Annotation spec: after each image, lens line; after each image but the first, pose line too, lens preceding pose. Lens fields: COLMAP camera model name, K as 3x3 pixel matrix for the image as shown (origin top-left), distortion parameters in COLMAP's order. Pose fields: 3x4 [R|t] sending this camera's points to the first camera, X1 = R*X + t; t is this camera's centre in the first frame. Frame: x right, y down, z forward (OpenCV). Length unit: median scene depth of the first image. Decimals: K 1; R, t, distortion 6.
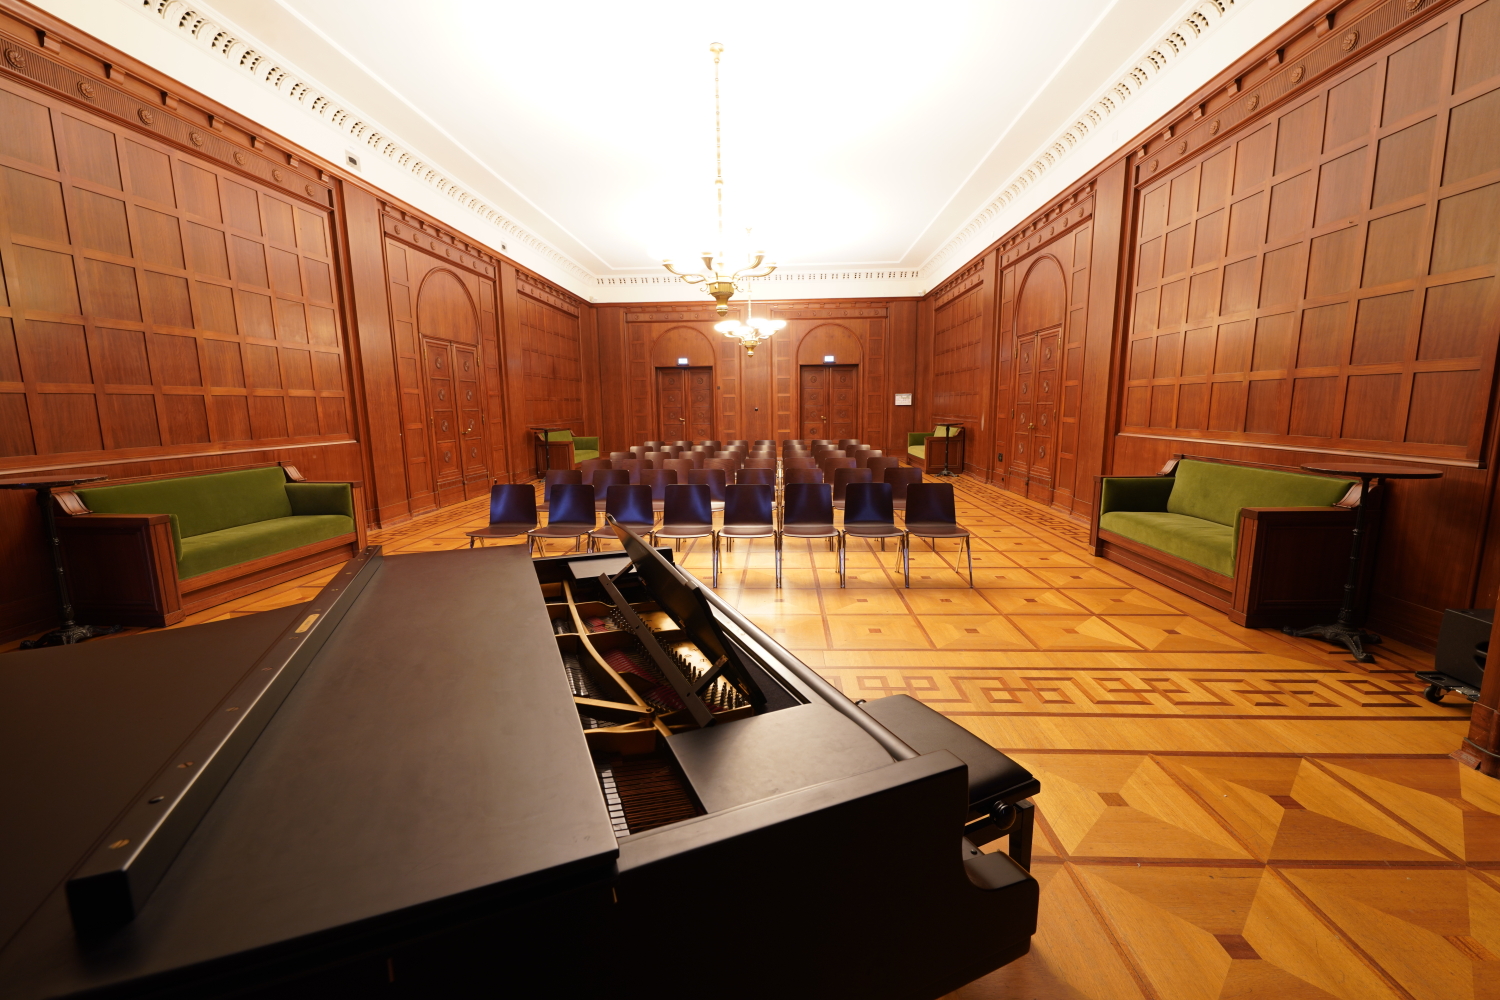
lens RADIAL K [[602.0, 0, 754.5], [0, 602.0, 495.9], [0, 0, 1]] dist [0.011077, -0.006520]
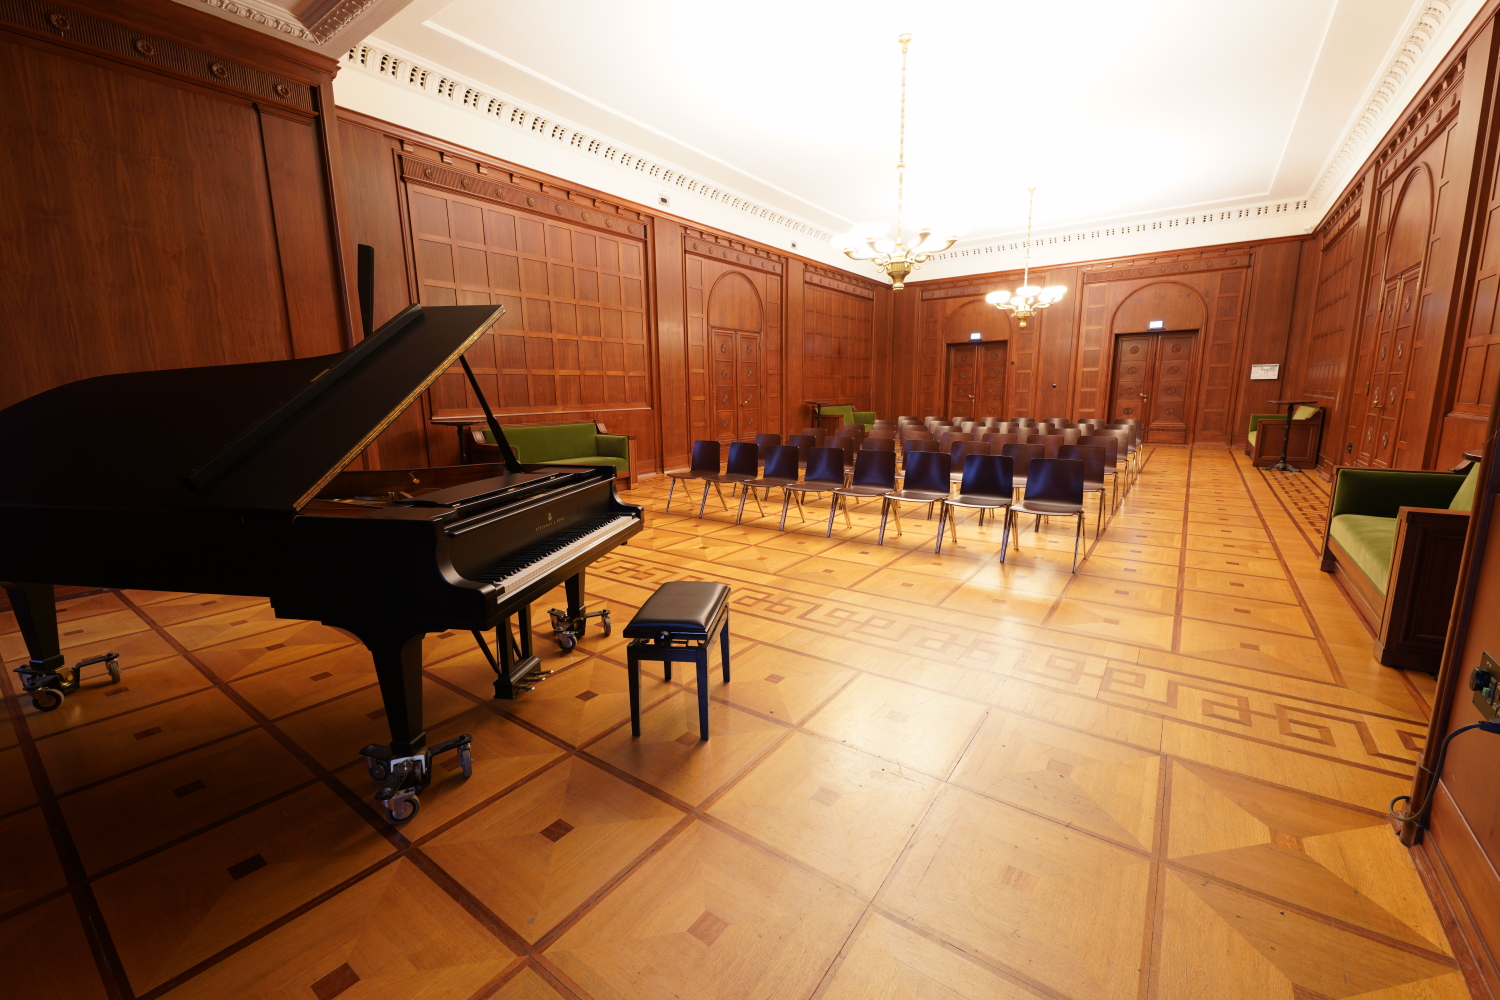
lens RADIAL K [[602.0, 0, 751.3], [0, 602.0, 493.5], [0, 0, 1]] dist [0.011077, -0.006520]
pose [[0.836945, 0.092535, -0.539407, 0.220893], [-0.076824, 0.995708, 0.051613, 0.011213], [0.541868, -0.001758, 0.840462, -0.023102]]
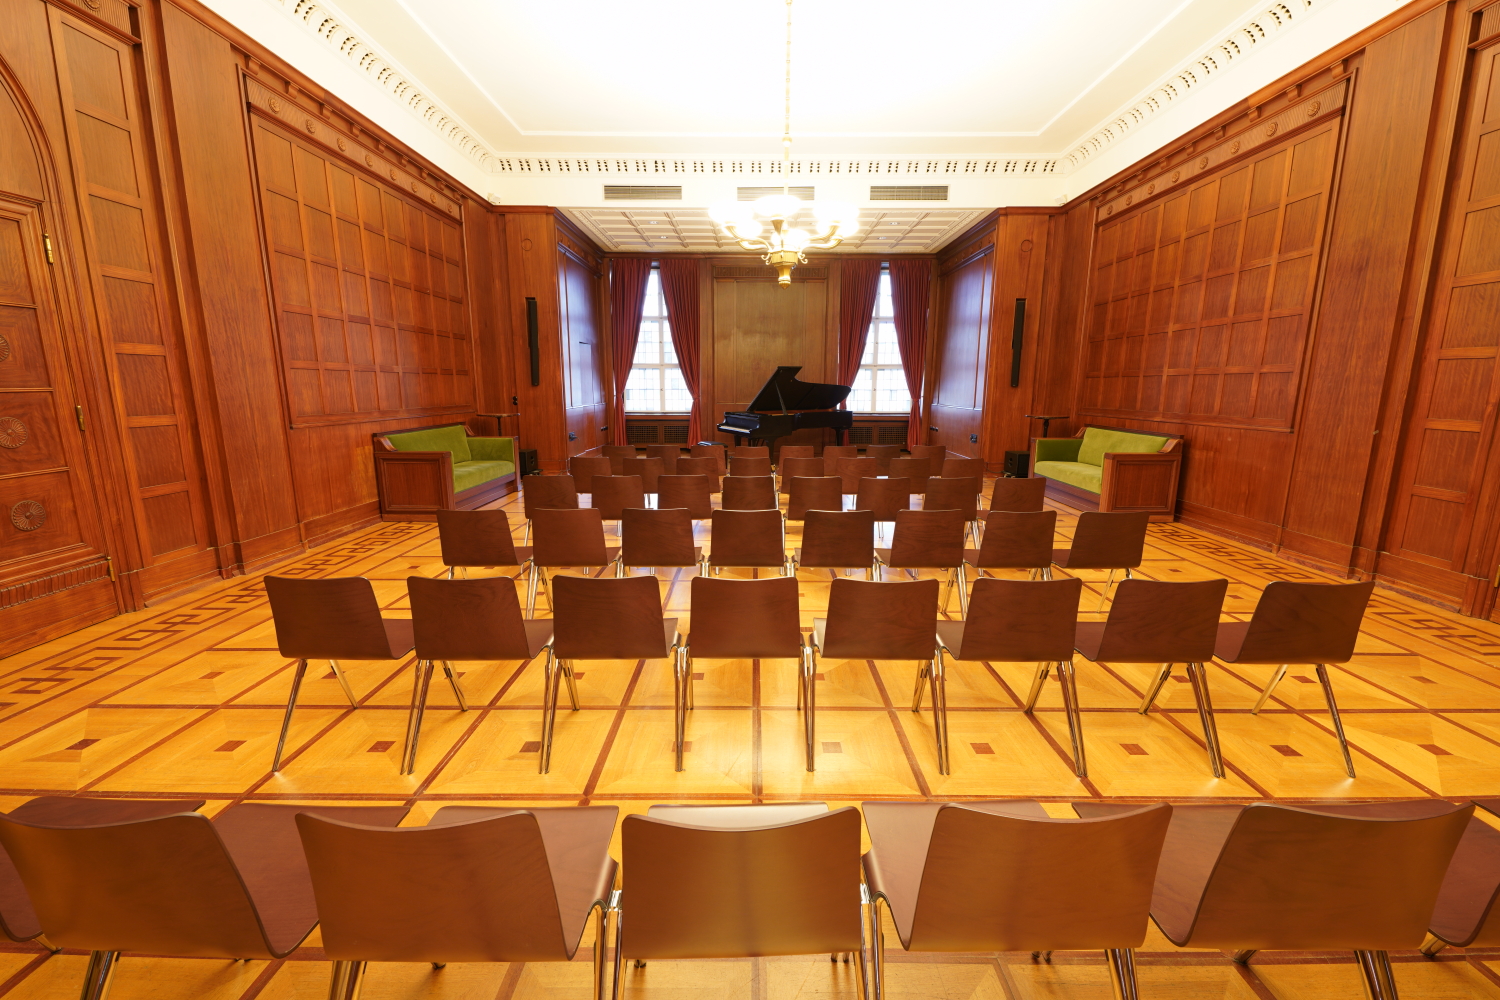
lens RADIAL K [[602.0, 0, 752.9], [0, 602.0, 499.4], [0, 0, 1]] dist [0.011077, -0.006520]
pose [[-0.999047, 0.009948, -0.042489, 0.024937], [-0.004564, 0.944506, 0.328462, -0.192399], [0.043399, 0.328343, -0.943561, 1.297837]]
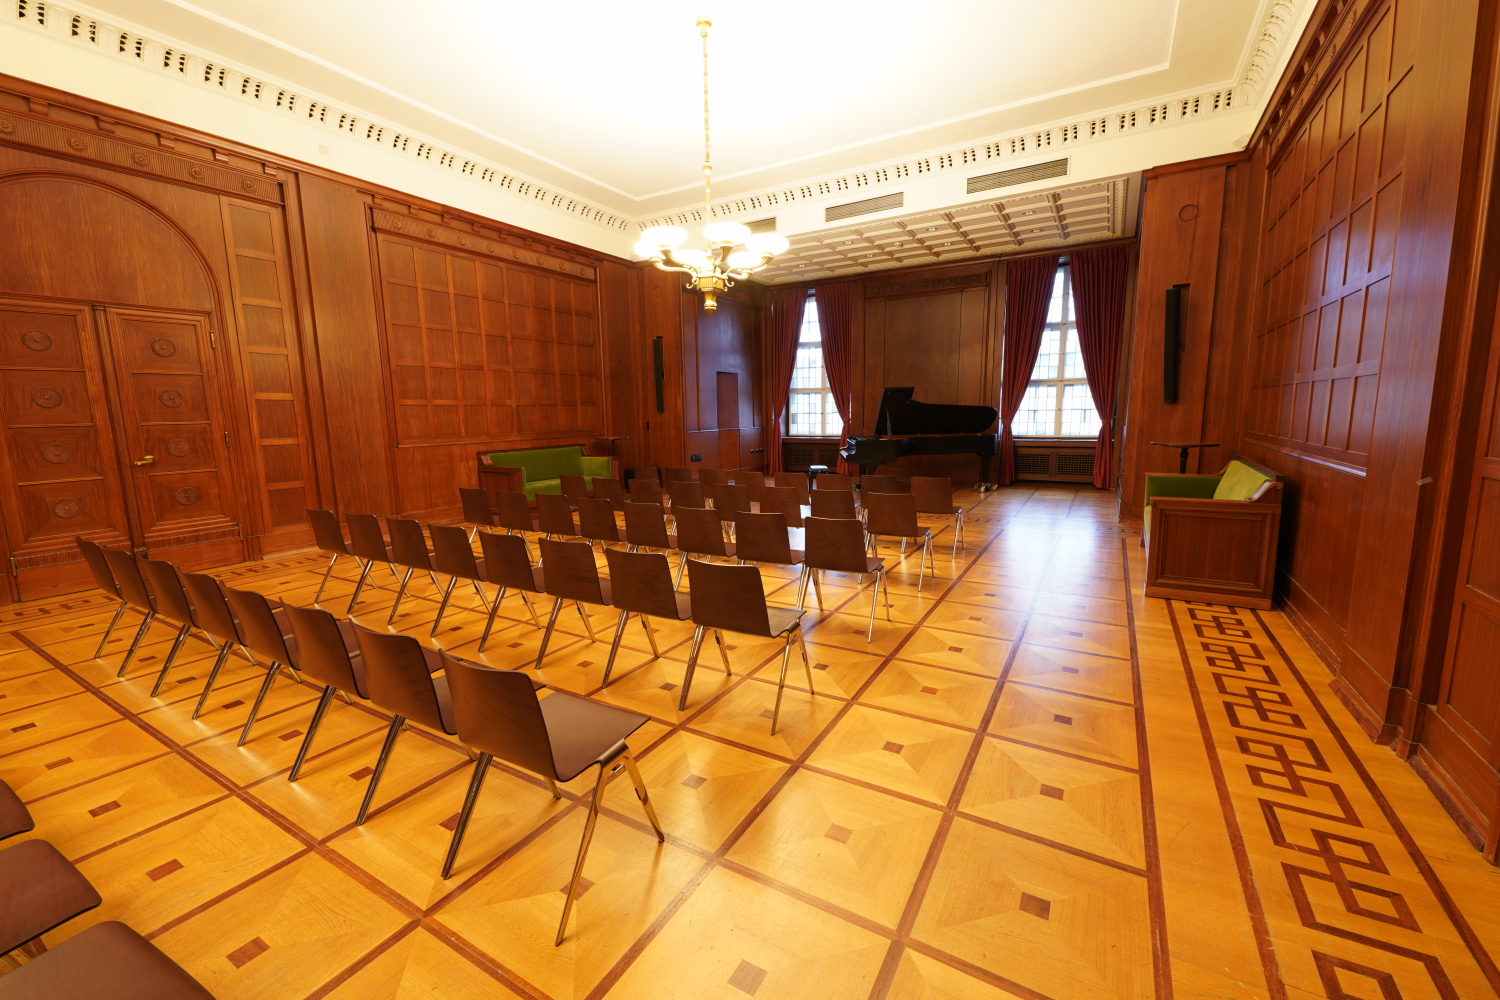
lens RADIAL K [[602.0, 0, 753.4], [0, 602.0, 499.7], [0, 0, 1]] dist [0.011077, -0.006520]
pose [[-0.884499, -0.048056, 0.464060, -0.361137], [0.089734, 0.958585, 0.270300, -0.174426], [-0.457831, 0.280722, -0.843556, 1.199369]]
